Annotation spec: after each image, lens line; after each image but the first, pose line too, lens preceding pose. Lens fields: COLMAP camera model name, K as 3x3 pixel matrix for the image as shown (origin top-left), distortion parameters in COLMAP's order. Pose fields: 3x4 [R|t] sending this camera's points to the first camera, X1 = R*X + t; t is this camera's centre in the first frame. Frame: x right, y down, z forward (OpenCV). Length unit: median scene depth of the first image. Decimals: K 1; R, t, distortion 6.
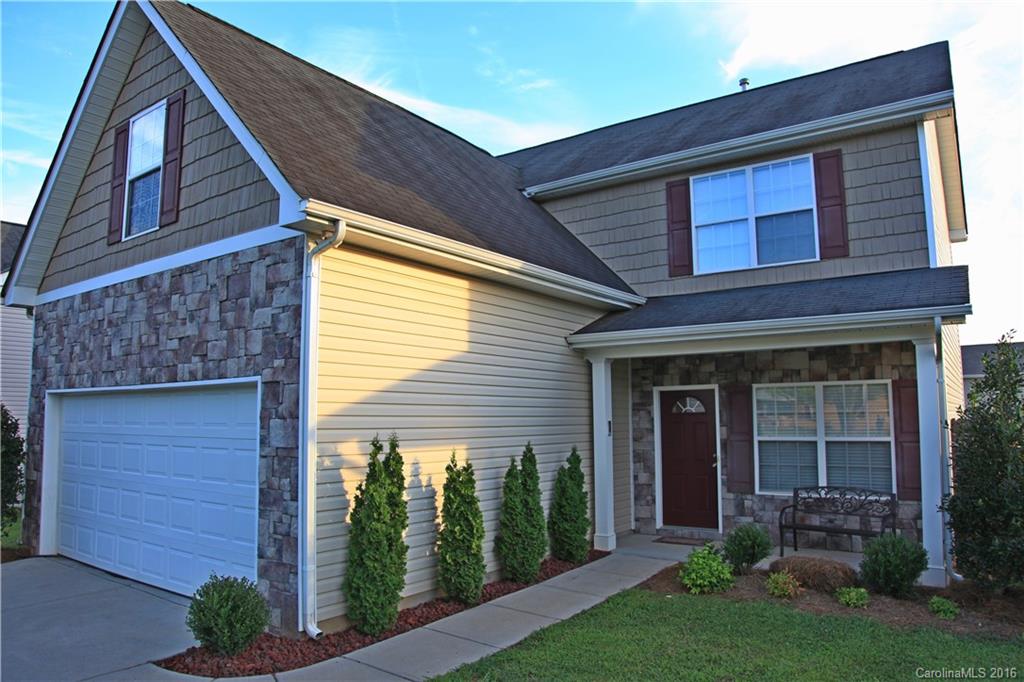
lens RADIAL K [[692.1, 0, 518.1], [0, 692.1, 338.5], [0, 0, 1]] dist [-0.125203, 0.066082]
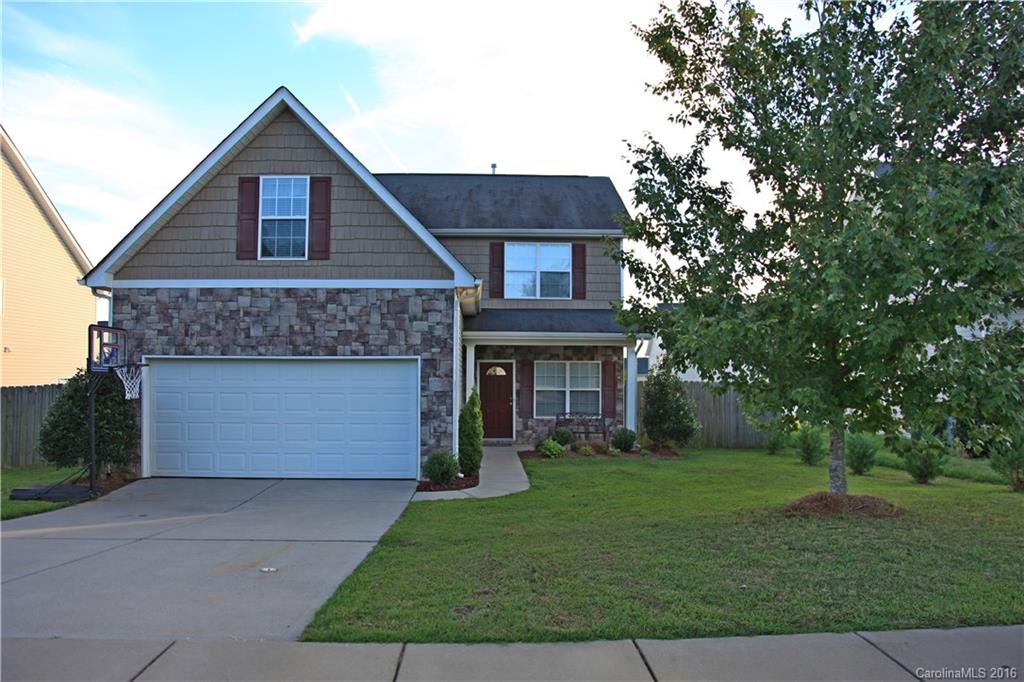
lens RADIAL K [[692.1, 0, 518.1], [0, 692.1, 338.5], [0, 0, 1]] dist [-0.125203, 0.066082]
pose [[0.785212, 0.041779, 0.617816, -1.222353], [-0.077753, 0.996477, 0.031434, -0.070726], [-0.614326, -0.072720, 0.785694, -0.660477]]
